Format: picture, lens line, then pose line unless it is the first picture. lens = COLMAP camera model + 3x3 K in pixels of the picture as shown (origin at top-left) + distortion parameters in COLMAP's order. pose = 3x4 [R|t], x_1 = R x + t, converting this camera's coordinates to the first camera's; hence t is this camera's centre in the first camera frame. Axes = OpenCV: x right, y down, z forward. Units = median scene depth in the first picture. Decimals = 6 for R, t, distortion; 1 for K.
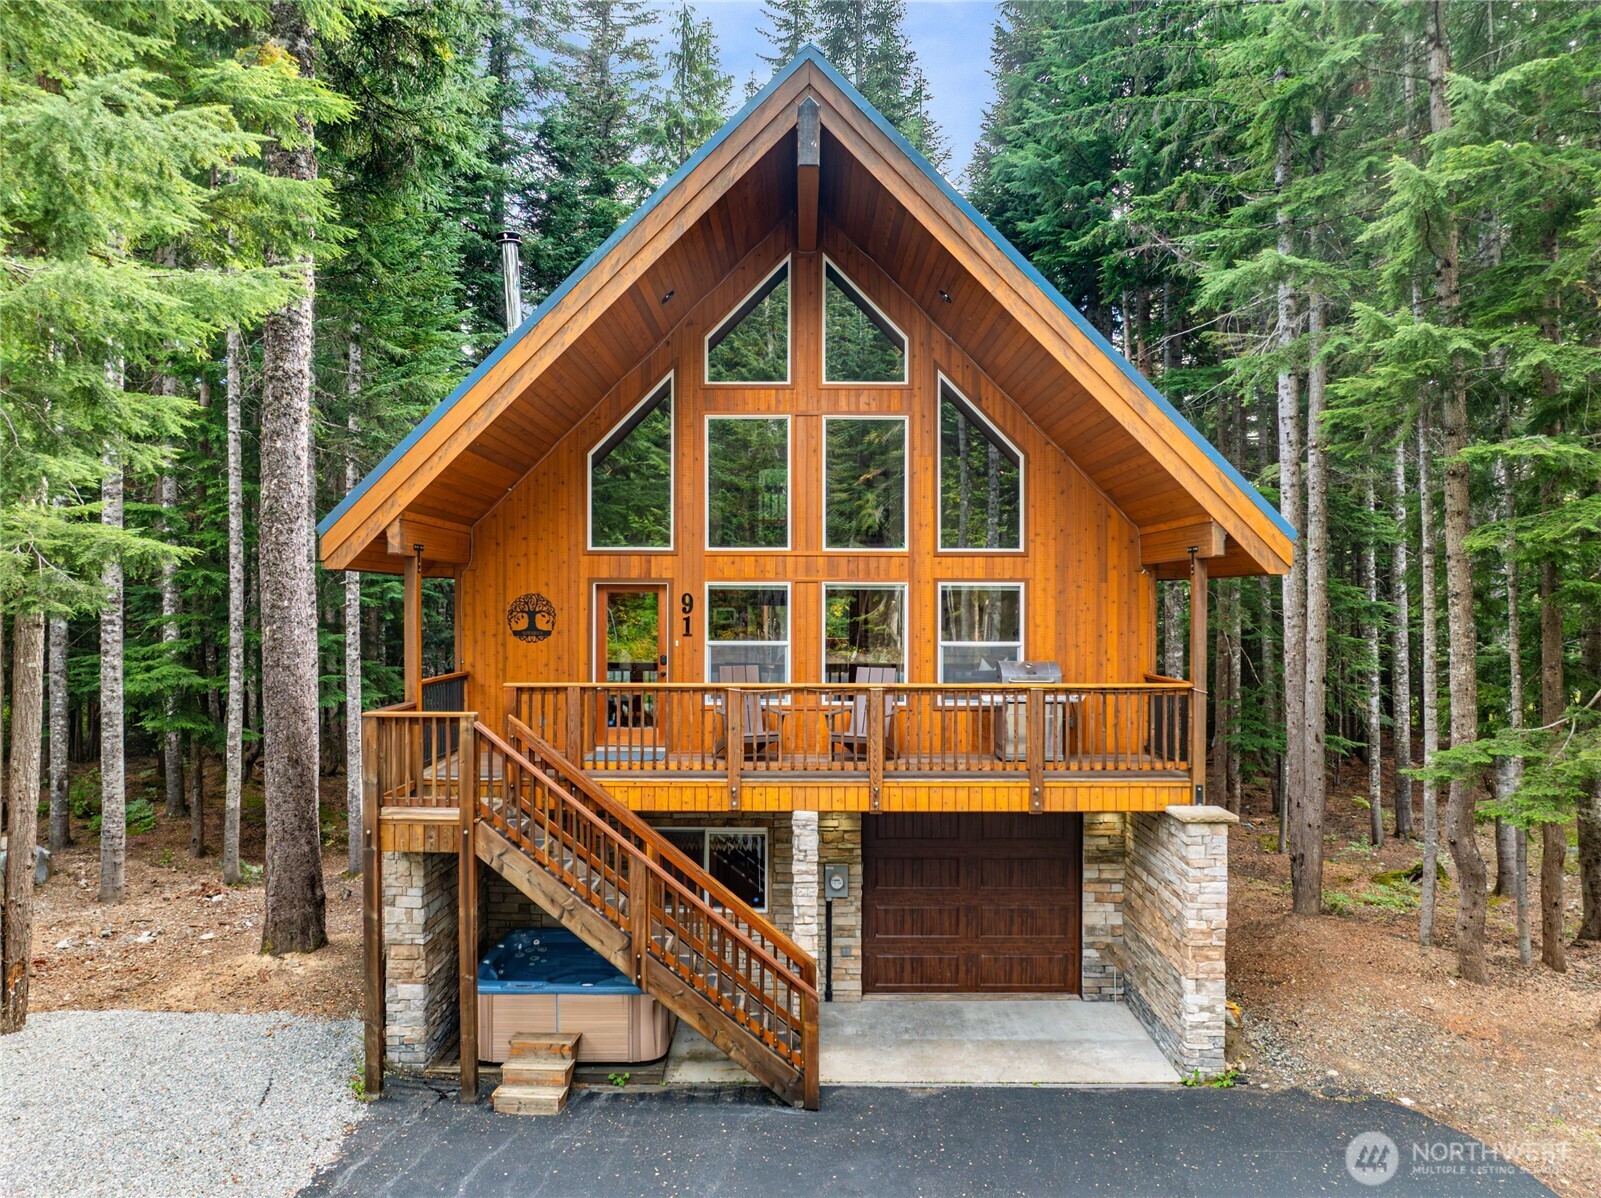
lens RADIAL K [[1130.8, 0, 803.9], [0, 1130.8, 598.0], [0, 0, 1]] dist [-0.035970, -0.003826]
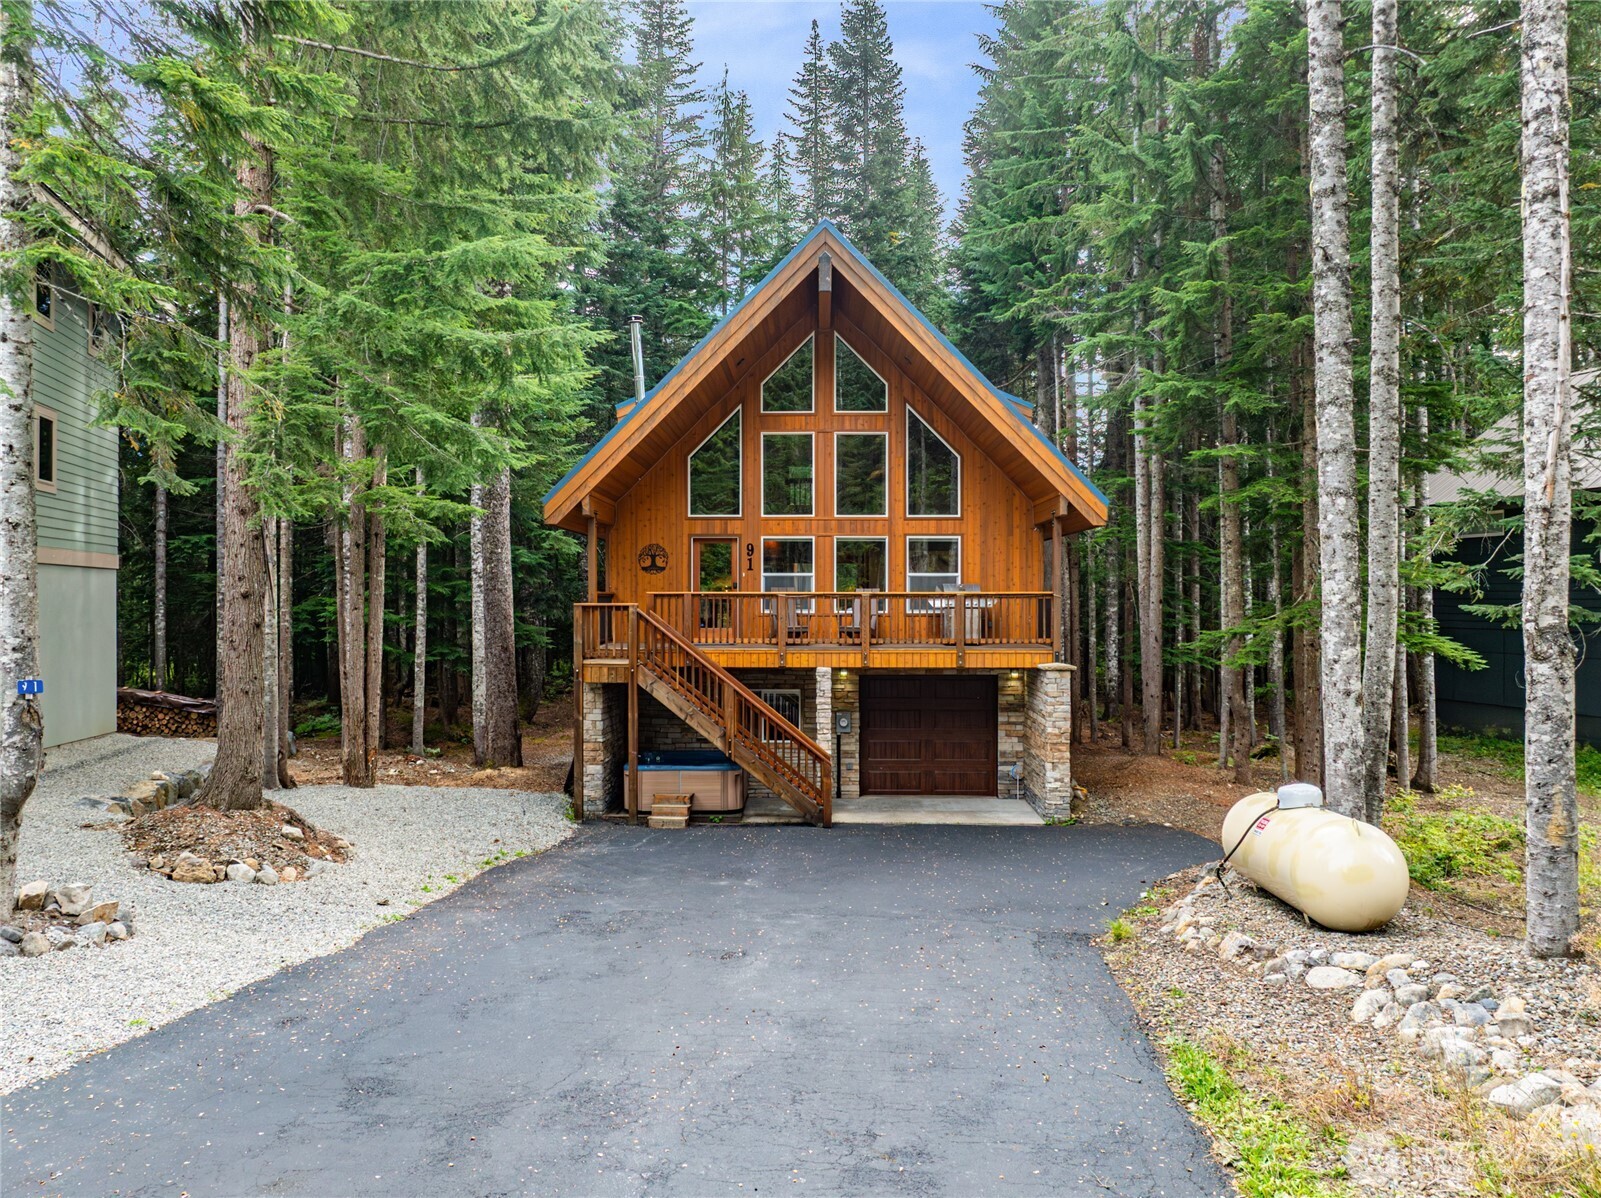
lens RADIAL K [[1130.8, 0, 803.9], [0, 1130.8, 598.0], [0, 0, 1]] dist [-0.035970, -0.003826]
pose [[0.999851, -0.001591, -0.017195, 0.000622], [0.001612, 0.999998, 0.001160, 0.079769], [0.017193, -0.001187, 0.999851, -0.672450]]
